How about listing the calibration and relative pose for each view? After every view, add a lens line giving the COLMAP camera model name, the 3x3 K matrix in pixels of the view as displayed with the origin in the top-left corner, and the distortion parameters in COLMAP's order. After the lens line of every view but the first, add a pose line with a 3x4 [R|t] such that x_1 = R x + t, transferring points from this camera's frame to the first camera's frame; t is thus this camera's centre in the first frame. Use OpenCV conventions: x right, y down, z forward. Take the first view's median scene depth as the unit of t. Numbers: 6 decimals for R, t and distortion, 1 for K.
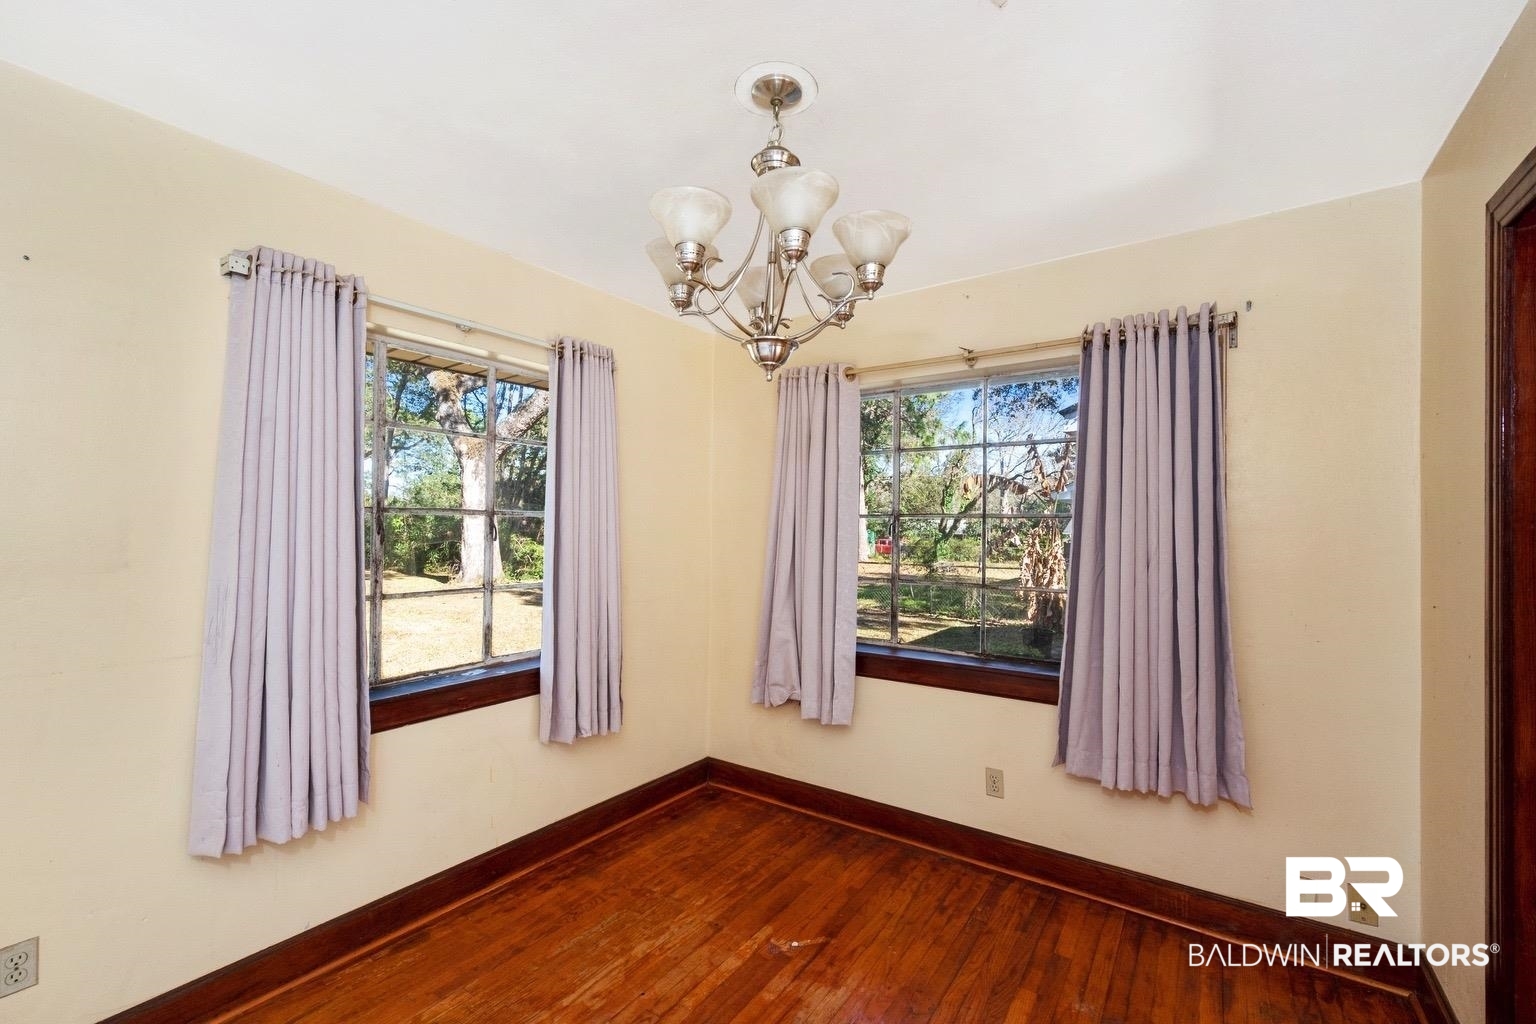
lens RADIAL K [[633.6, 0, 767.1], [0, 633.6, 527.4], [0, 0, 1]] dist [-0.003629, -0.000358]
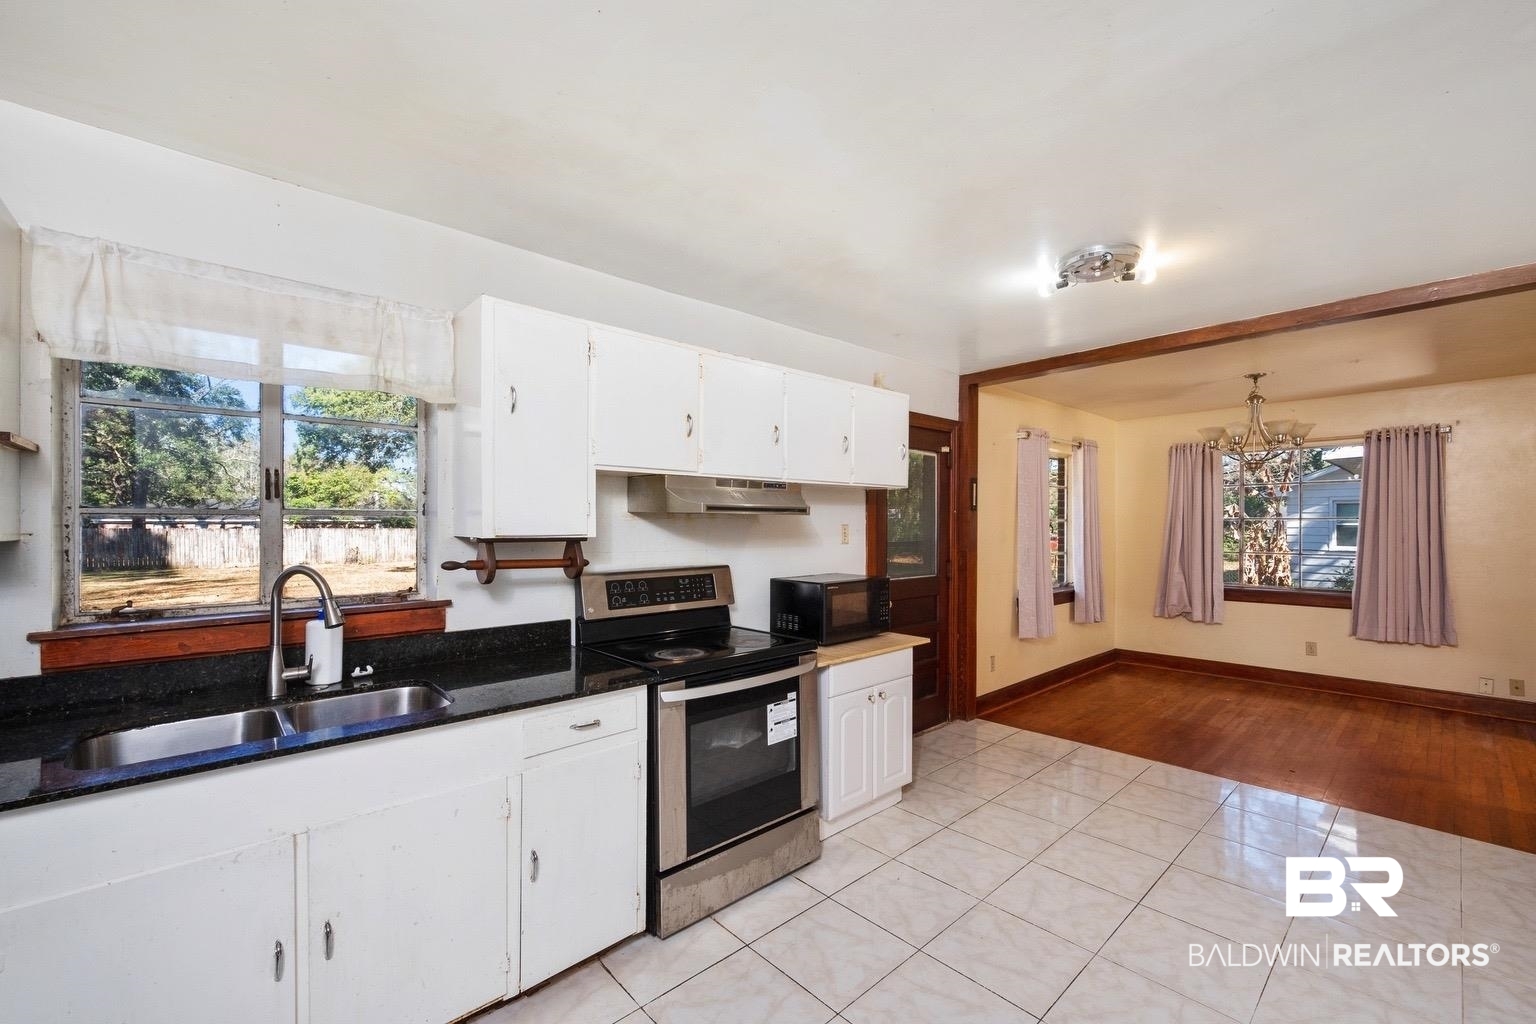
lens RADIAL K [[633.6, 0, 767.1], [0, 633.6, 527.4], [0, 0, 1]] dist [-0.003629, -0.000358]
pose [[0.978429, -0.003835, -0.206550, -0.865934], [0.004848, 0.999979, 0.004401, -0.007191], [0.206529, -0.005307, 0.978426, -1.252678]]
